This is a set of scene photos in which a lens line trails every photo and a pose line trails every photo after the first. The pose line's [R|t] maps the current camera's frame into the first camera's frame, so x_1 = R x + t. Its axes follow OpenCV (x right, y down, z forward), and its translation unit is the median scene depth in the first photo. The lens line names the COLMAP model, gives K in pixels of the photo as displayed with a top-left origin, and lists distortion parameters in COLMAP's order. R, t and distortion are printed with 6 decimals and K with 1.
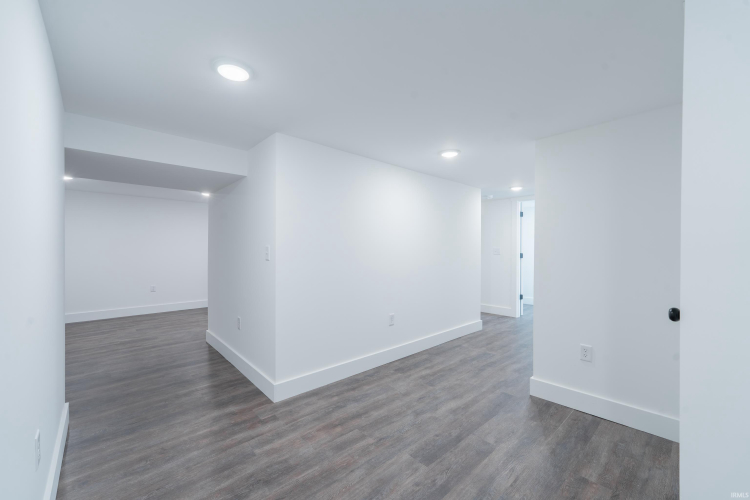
lens RADIAL K [[304.1, 0, 377.4], [0, 304.1, 249.8], [0, 0, 1]] dist [-0.002709, 0.000912]
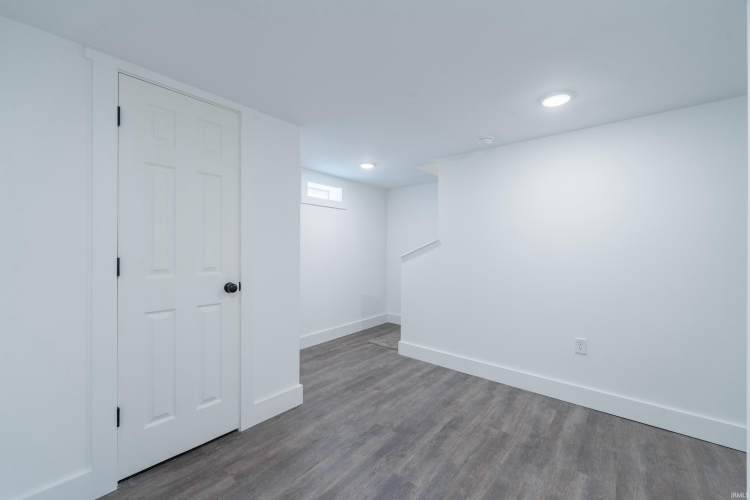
lens RADIAL K [[304.1, 0, 375.0], [0, 304.1, 250.3], [0, 0, 1]] dist [-0.002709, 0.000912]
pose [[-0.993077, -0.007520, -0.117227, 0.241489], [-0.008171, 0.999954, 0.005076, 0.005230], [0.117183, 0.005999, -0.993092, 1.368186]]
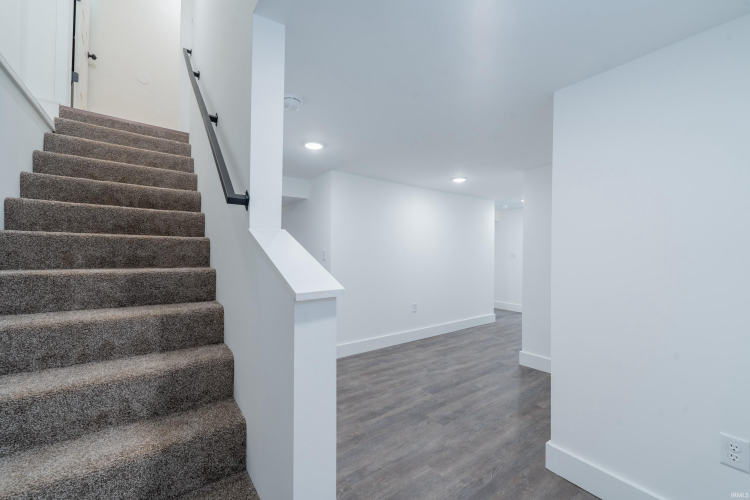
lens RADIAL K [[304.1, 0, 377.8], [0, 304.1, 249.3], [0, 0, 1]] dist [-0.002709, 0.000912]
pose [[0.994860, 0.004200, -0.101172, 0.028405], [-0.005381, 0.999920, -0.011404, 0.000252], [0.101116, 0.011890, 0.994804, -0.396451]]
